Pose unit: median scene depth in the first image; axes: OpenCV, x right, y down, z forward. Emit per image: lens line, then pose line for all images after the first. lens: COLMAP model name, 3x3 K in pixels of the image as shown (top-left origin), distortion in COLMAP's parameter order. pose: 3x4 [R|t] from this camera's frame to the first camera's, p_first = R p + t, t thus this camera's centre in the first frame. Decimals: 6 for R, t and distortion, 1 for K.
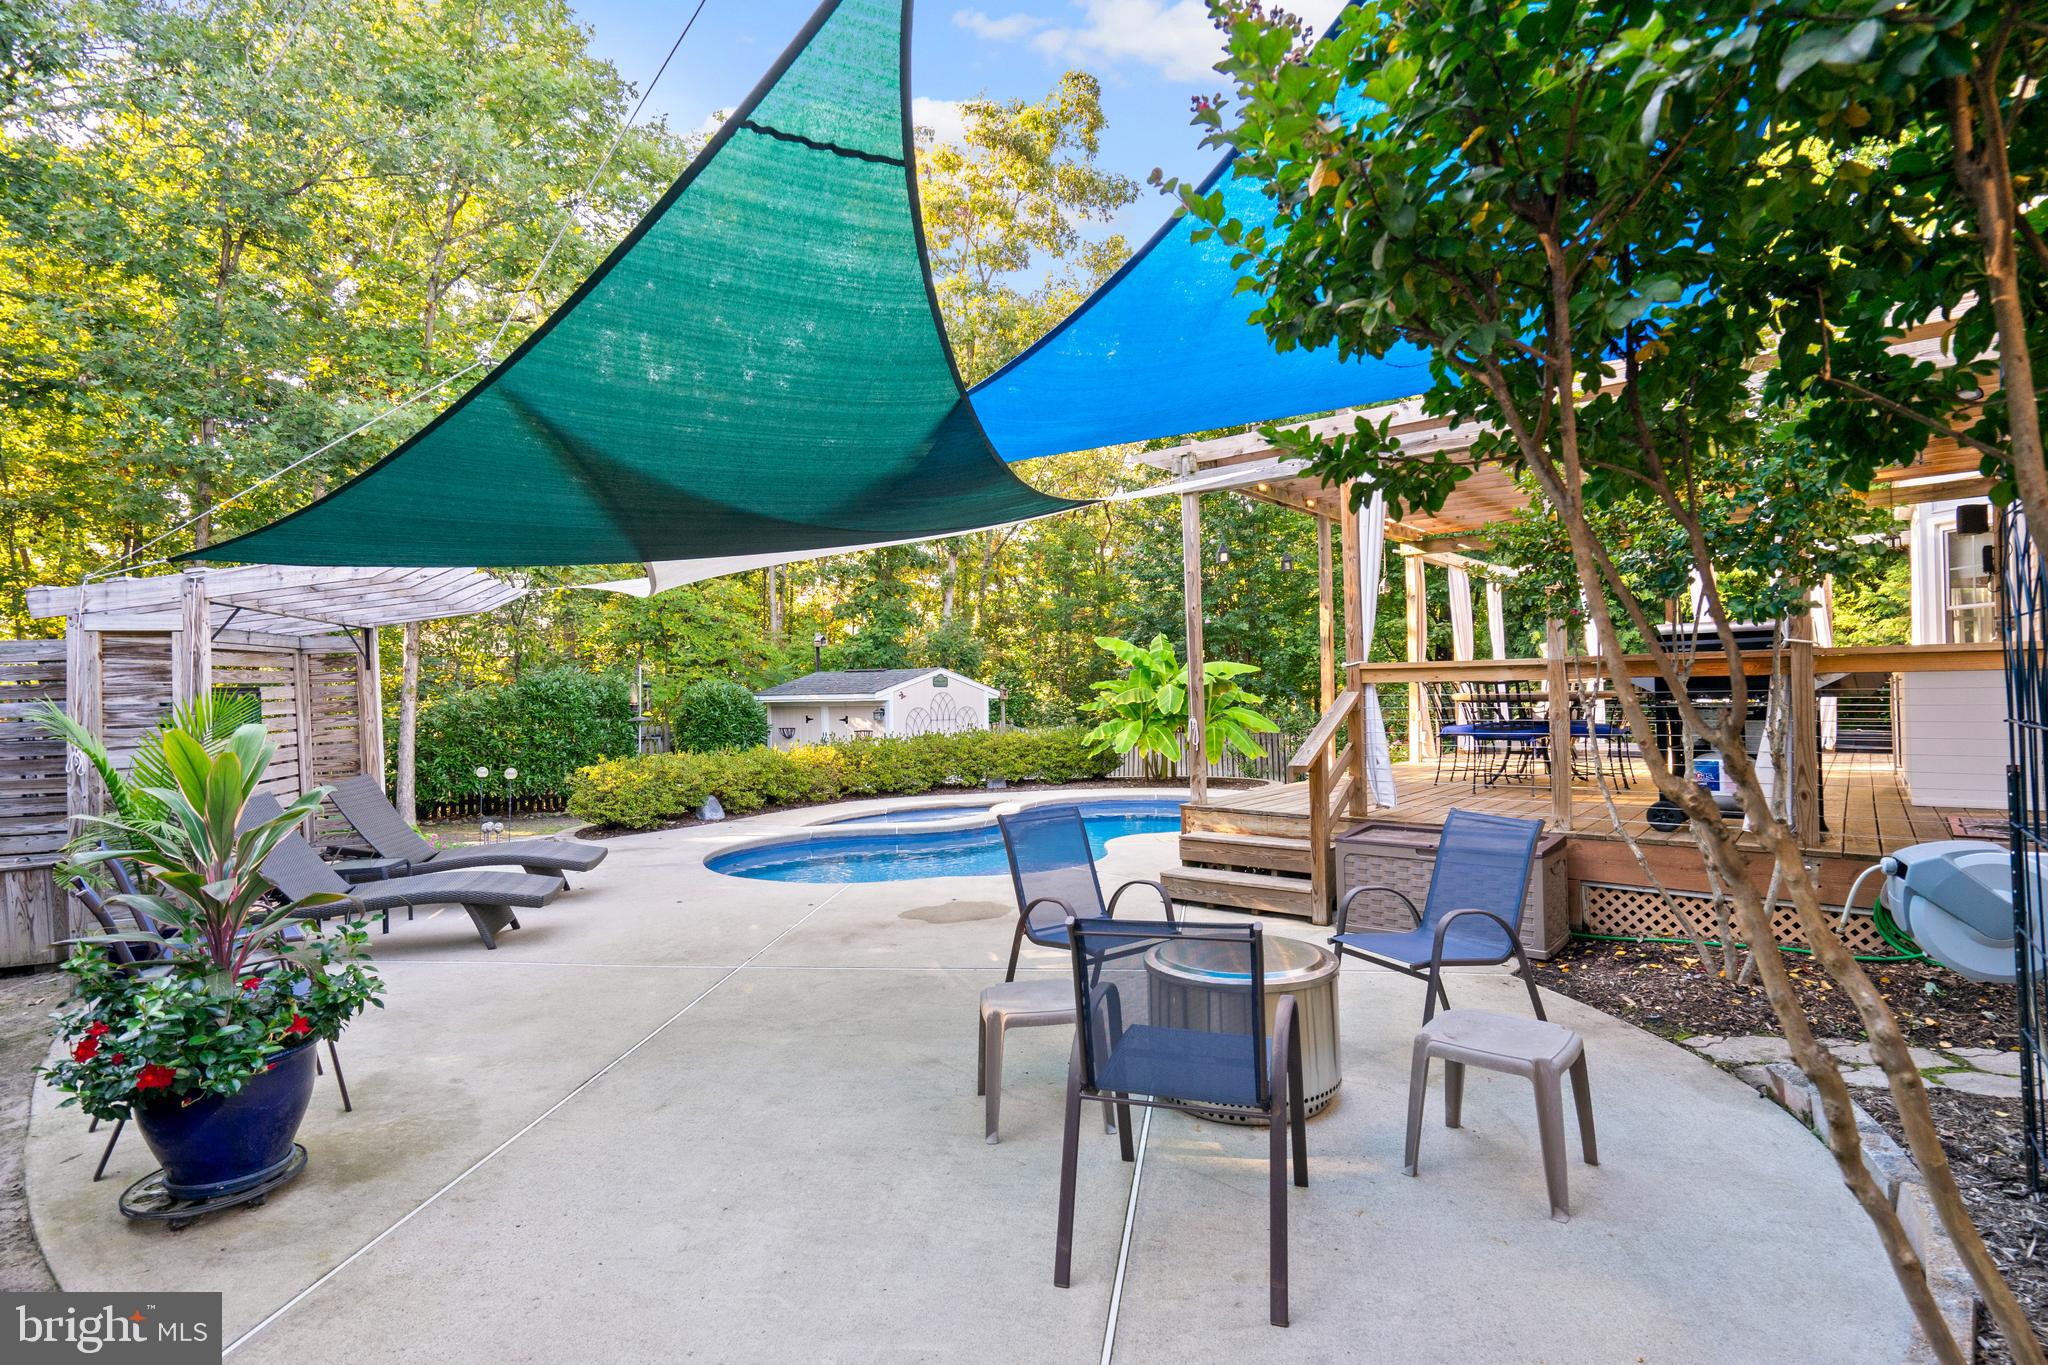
lens RADIAL K [[975.7, 0, 1024.0], [0, 975.7, 682.5], [0, 0, 1]] dist [-0.012639, -0.000146]
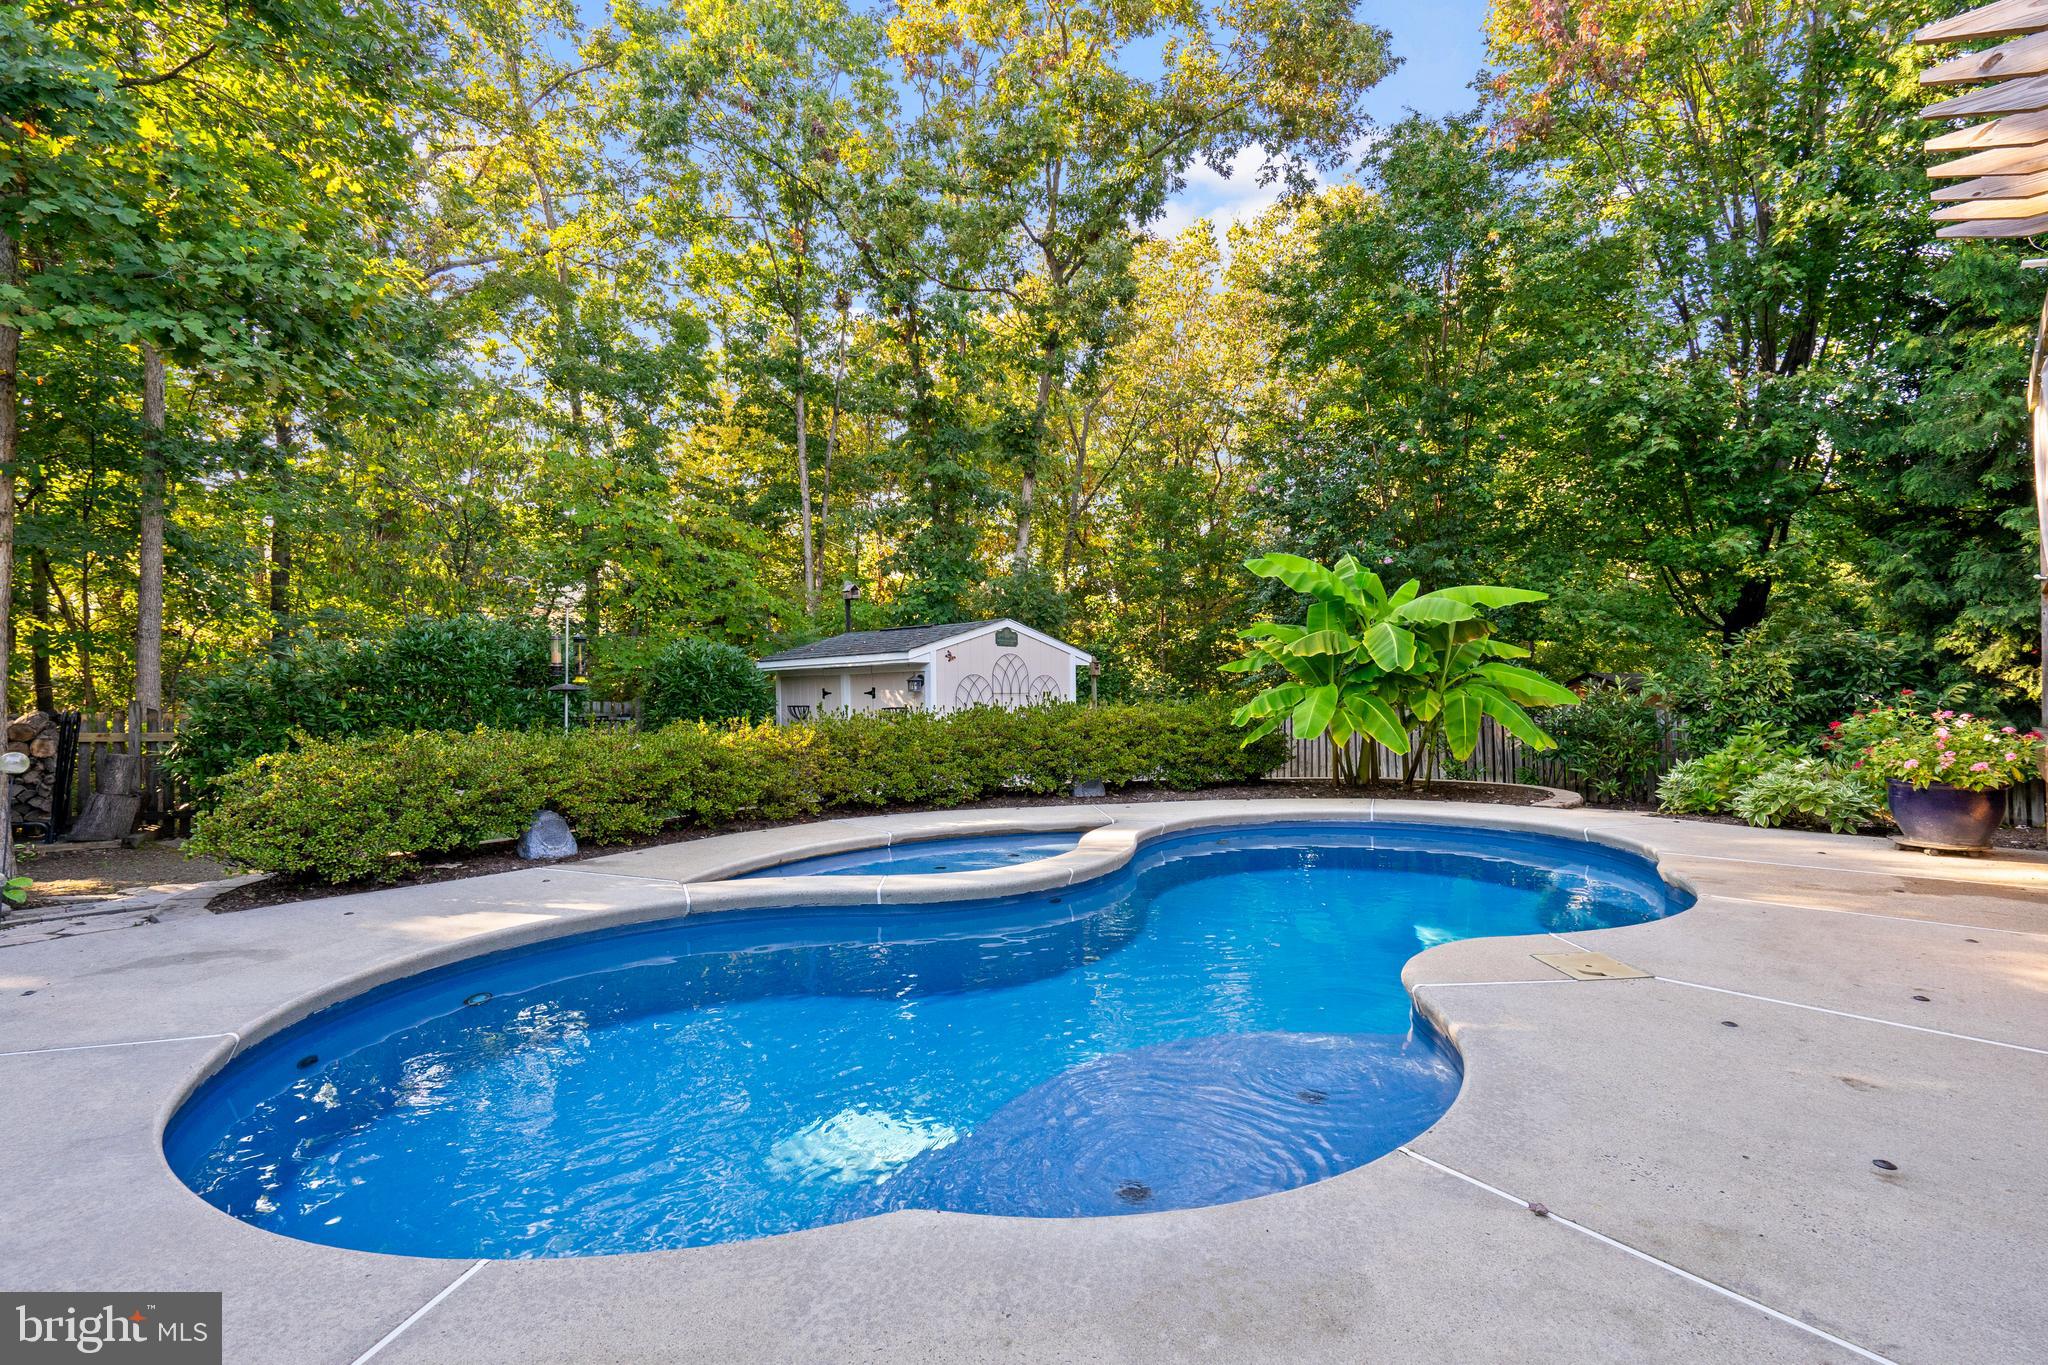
lens RADIAL K [[952.2, 0, 1024.0], [0, 952.2, 682.5], [0, 0, 1]] dist [0.000220, -0.000137]
pose [[0.995947, 0.000812, -0.089937, -0.015055], [-0.000518, 0.999994, 0.003288, 0.034634], [0.089939, -0.003228, 0.995942, 0.397088]]
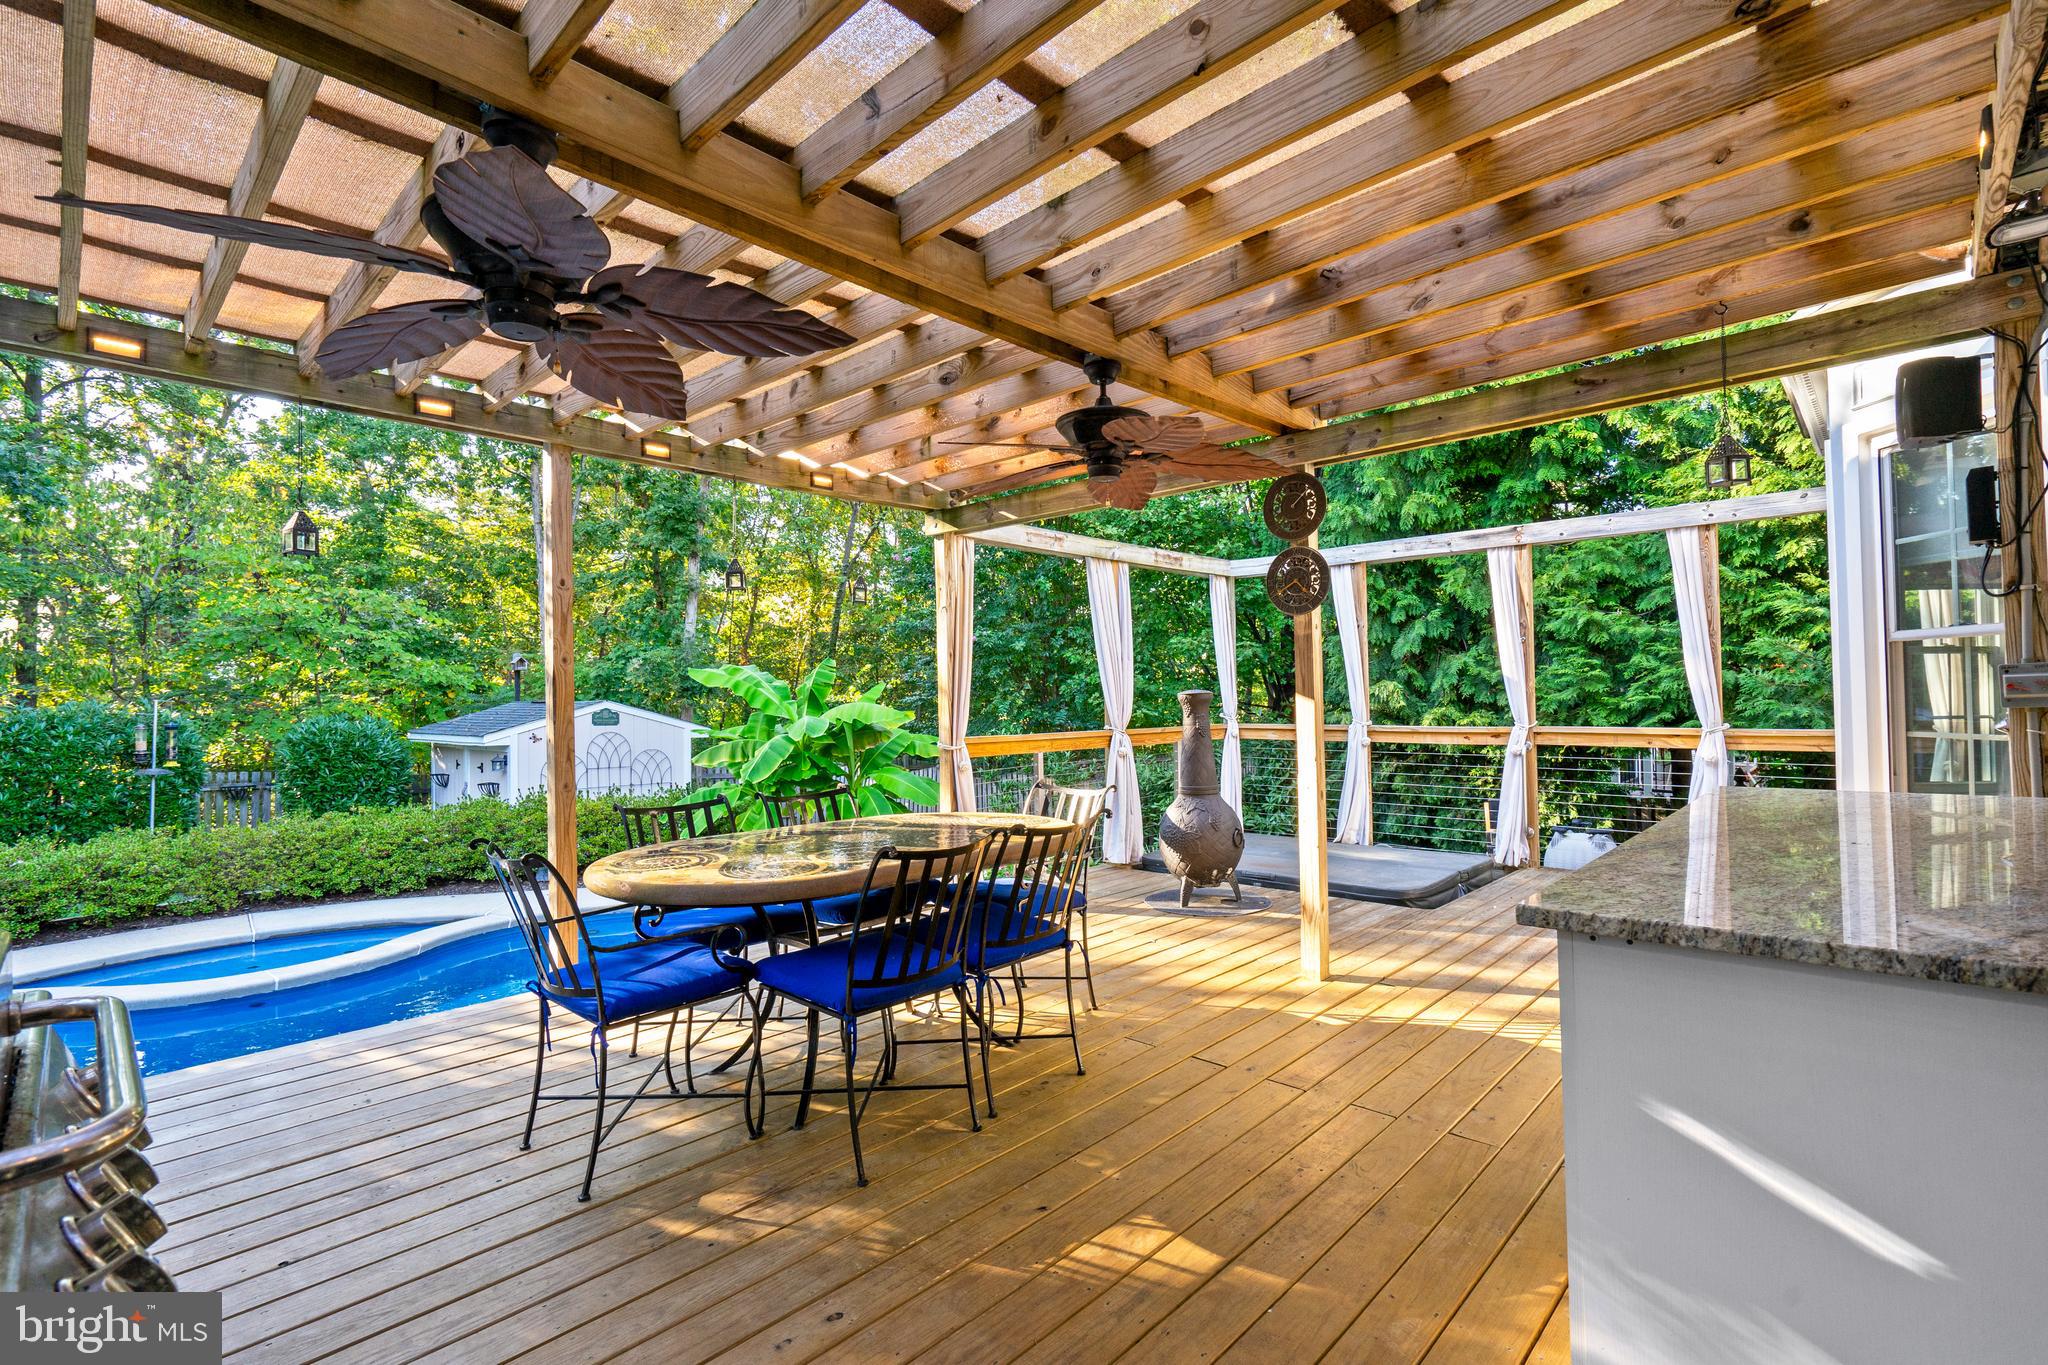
lens RADIAL K [[952.2, 0, 1024.0], [0, 952.2, 682.5], [0, 0, 1]] dist [0.000220, -0.000137]
pose [[0.999127, 0.000059, -0.041767, 0.336548], [-0.000322, 0.999980, -0.006284, -0.029961], [0.041766, 0.006292, 0.999108, 0.321487]]
